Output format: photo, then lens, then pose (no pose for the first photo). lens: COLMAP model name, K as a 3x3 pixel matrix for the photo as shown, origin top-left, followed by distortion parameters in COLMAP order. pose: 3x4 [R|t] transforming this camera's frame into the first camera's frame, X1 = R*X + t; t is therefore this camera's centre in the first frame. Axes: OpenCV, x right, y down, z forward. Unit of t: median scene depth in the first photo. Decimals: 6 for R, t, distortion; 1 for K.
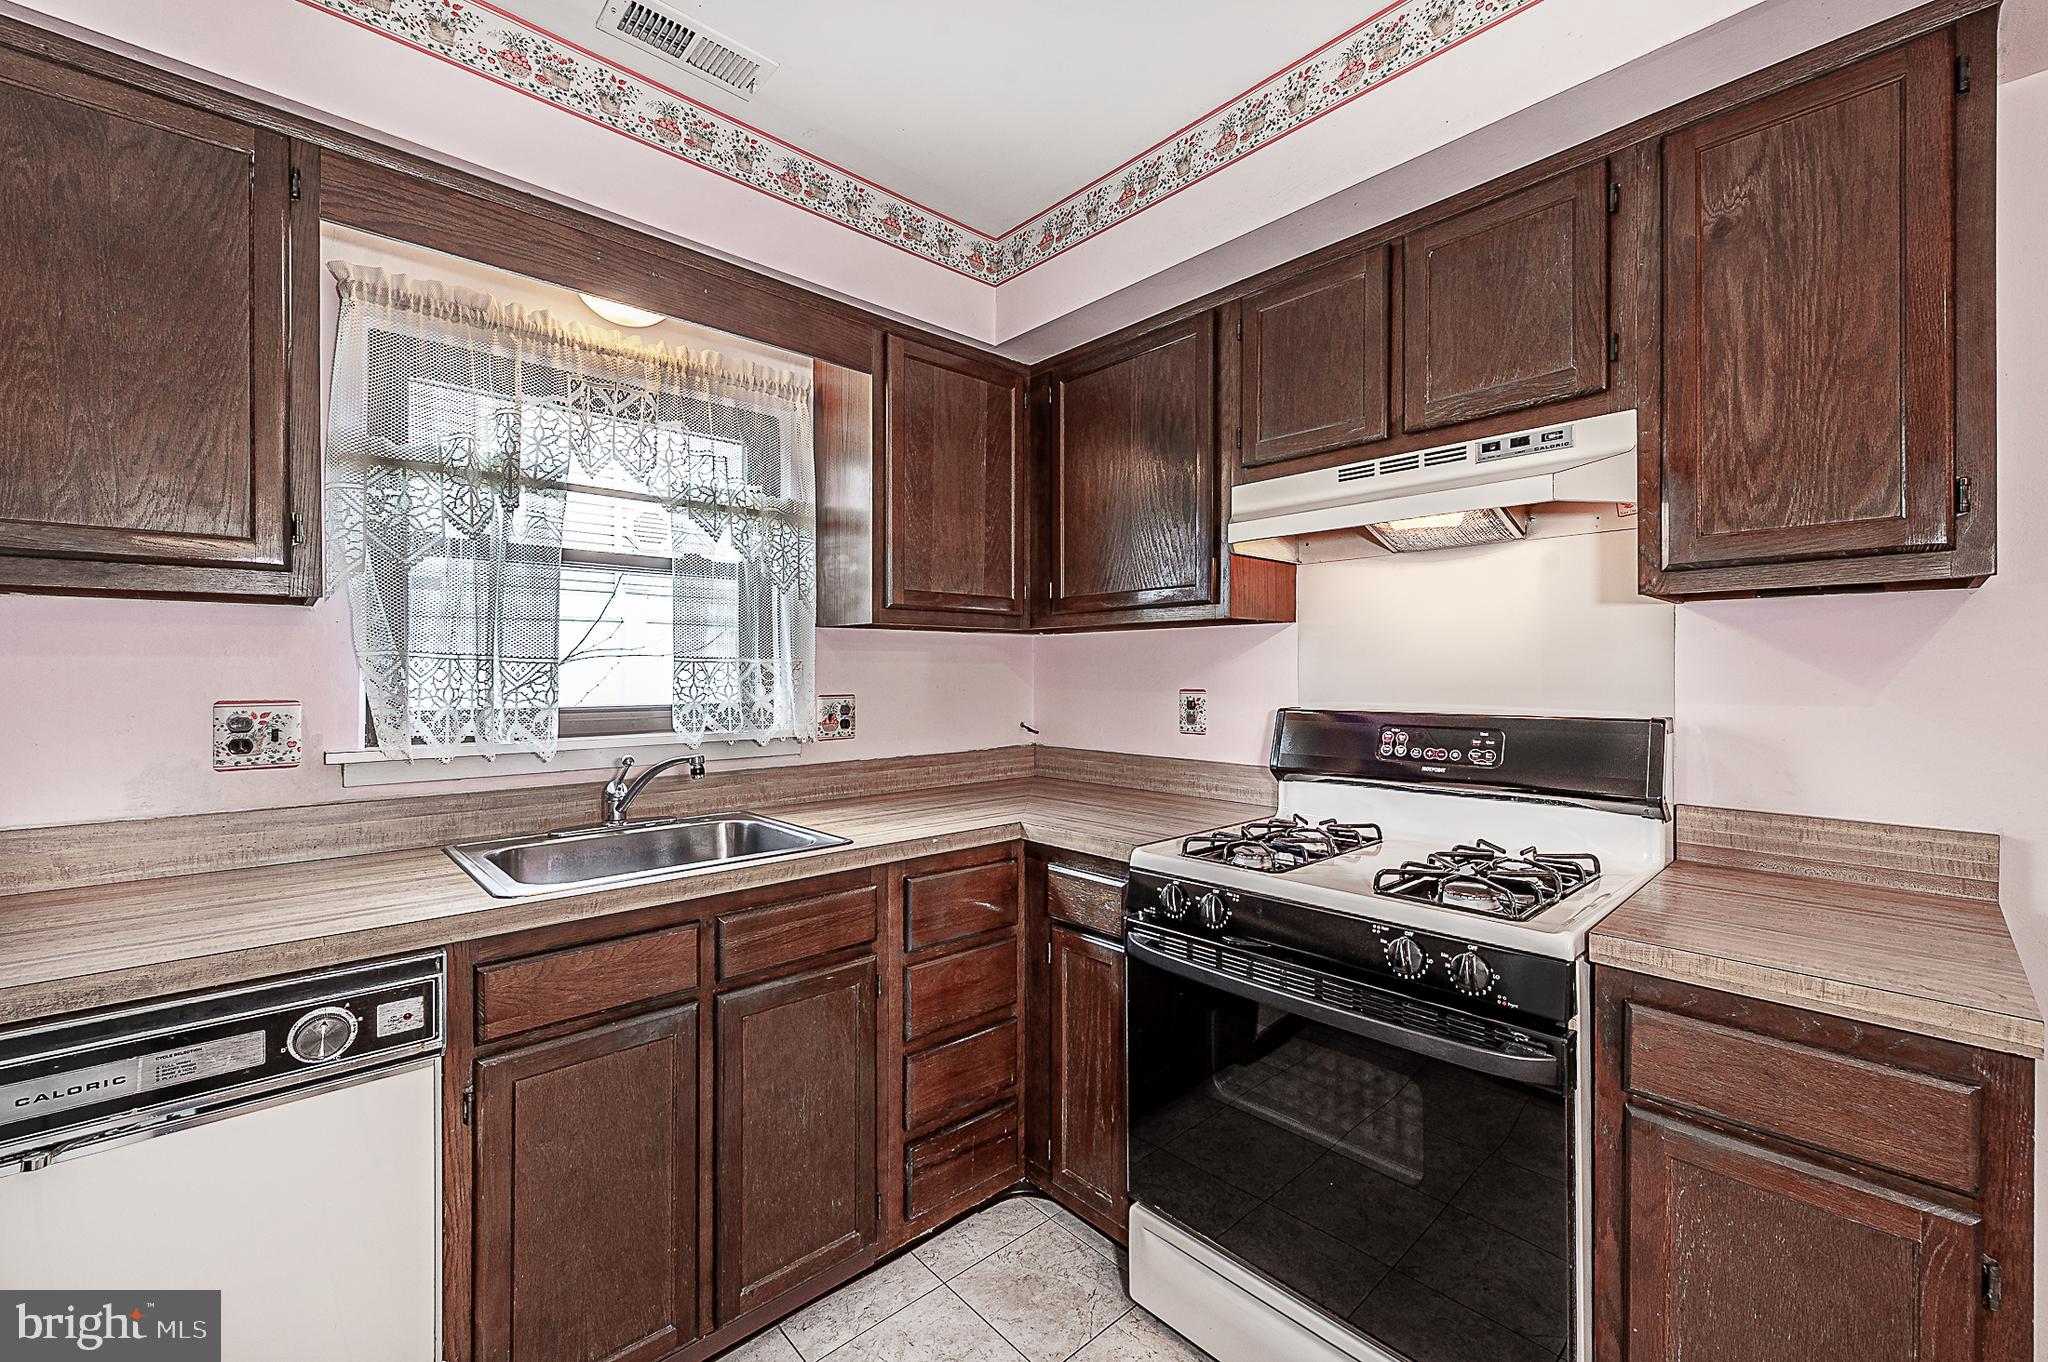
lens RADIAL K [[844.6, 0, 1033.9], [0, 844.6, 686.2], [0, 0, 1]] dist [0.002068, 0.000203]
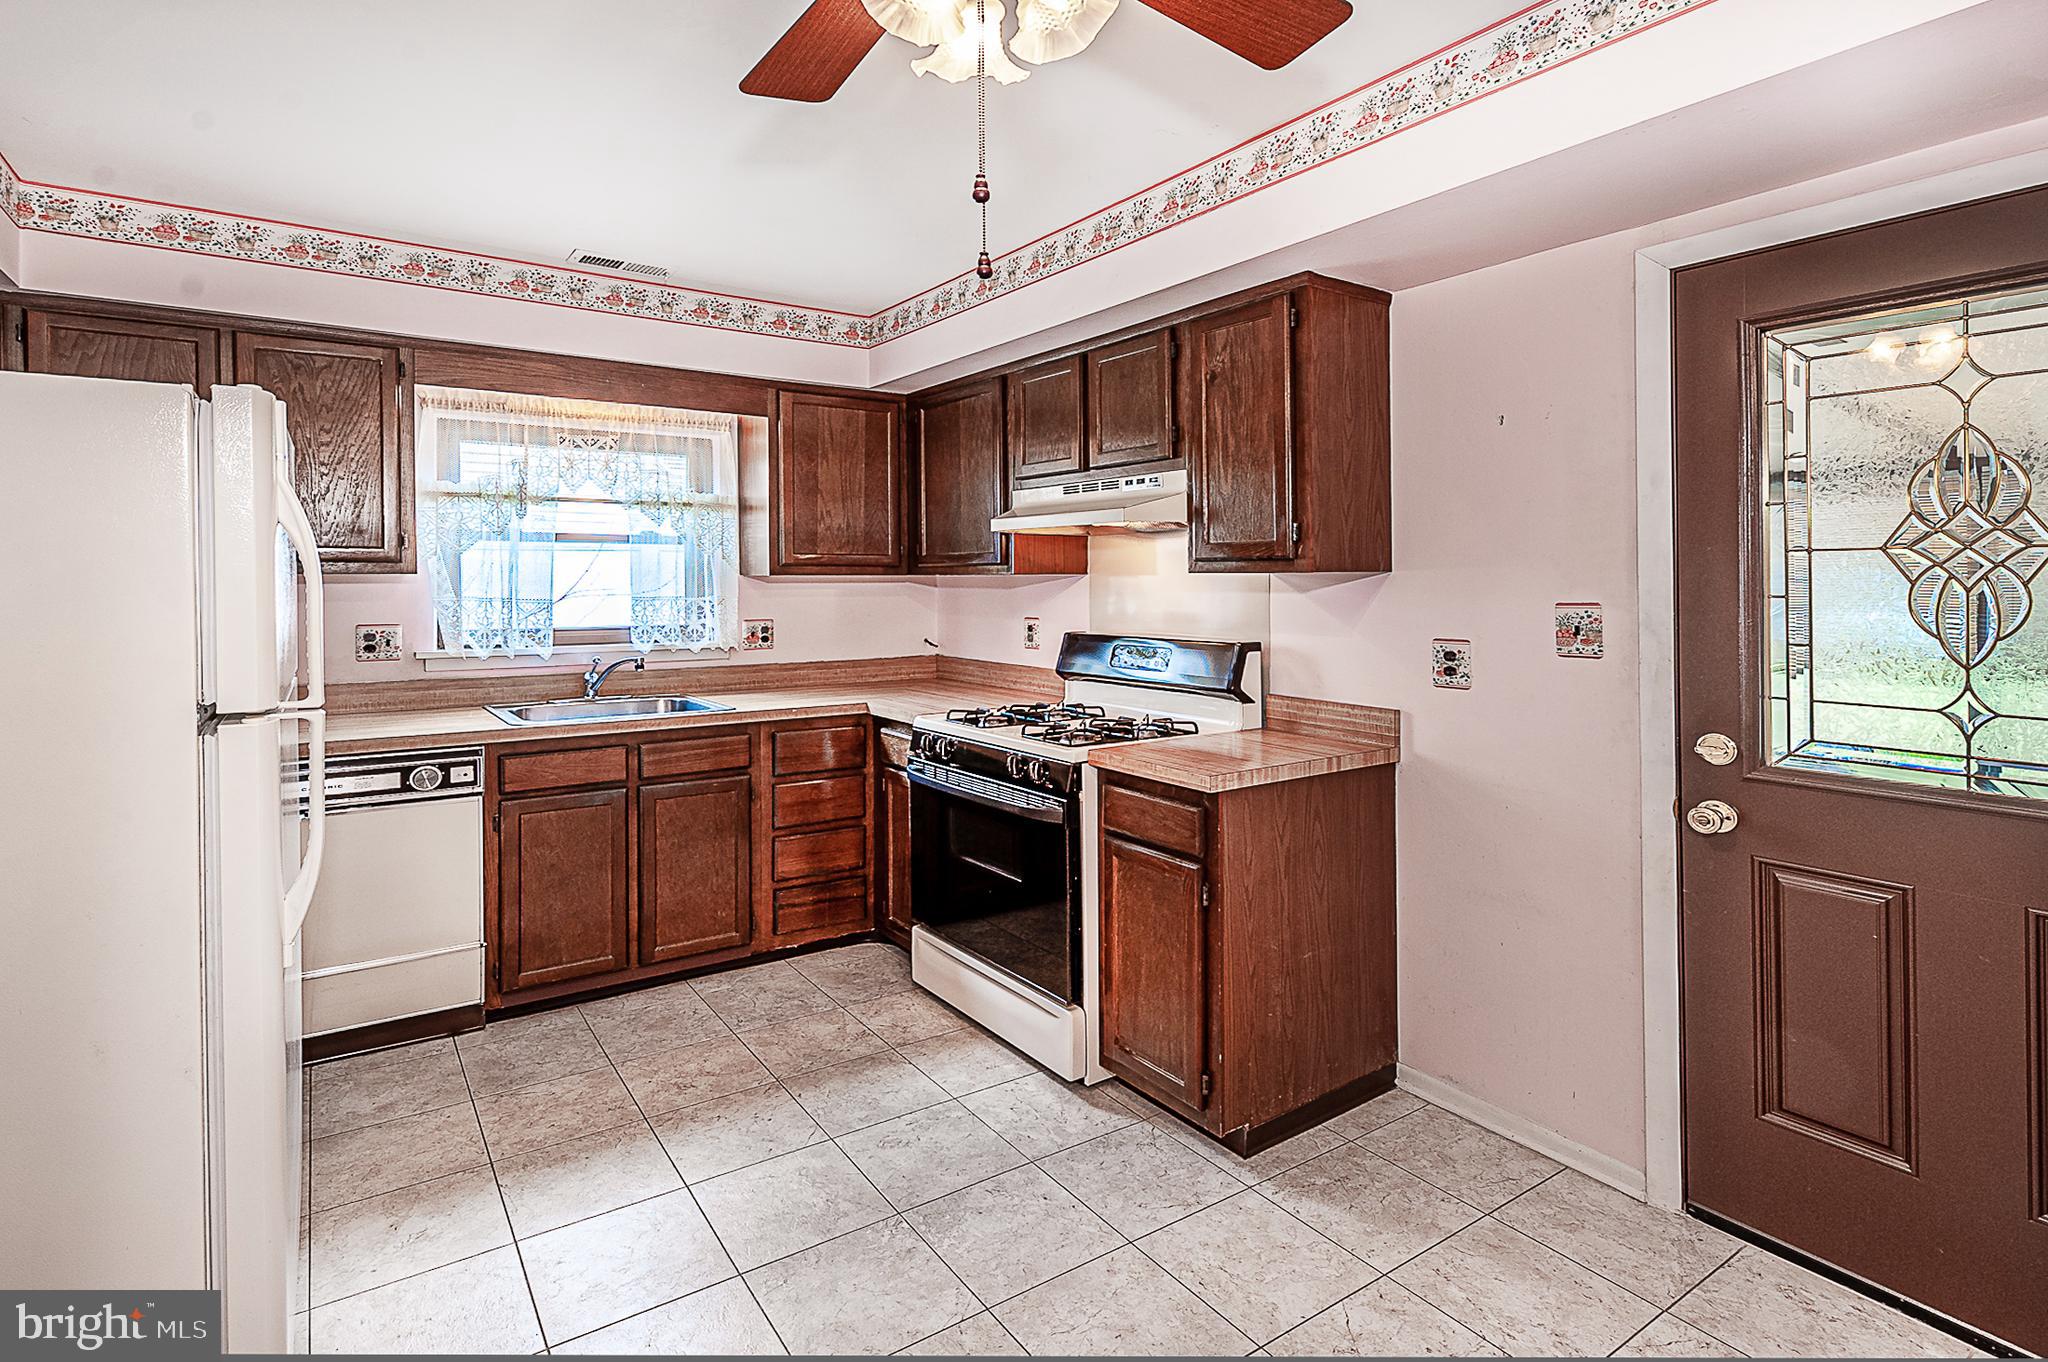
lens RADIAL K [[901.8, 0, 1212.3], [0, 901.8, 624.3], [0, 0, 1]] dist [0.001053, 0.000147]
pose [[0.997620, 0.014143, 0.067483, 0.611709], [-0.016218, 0.999409, 0.030295, -0.056980], [-0.067014, -0.031317, 0.997260, -0.863846]]
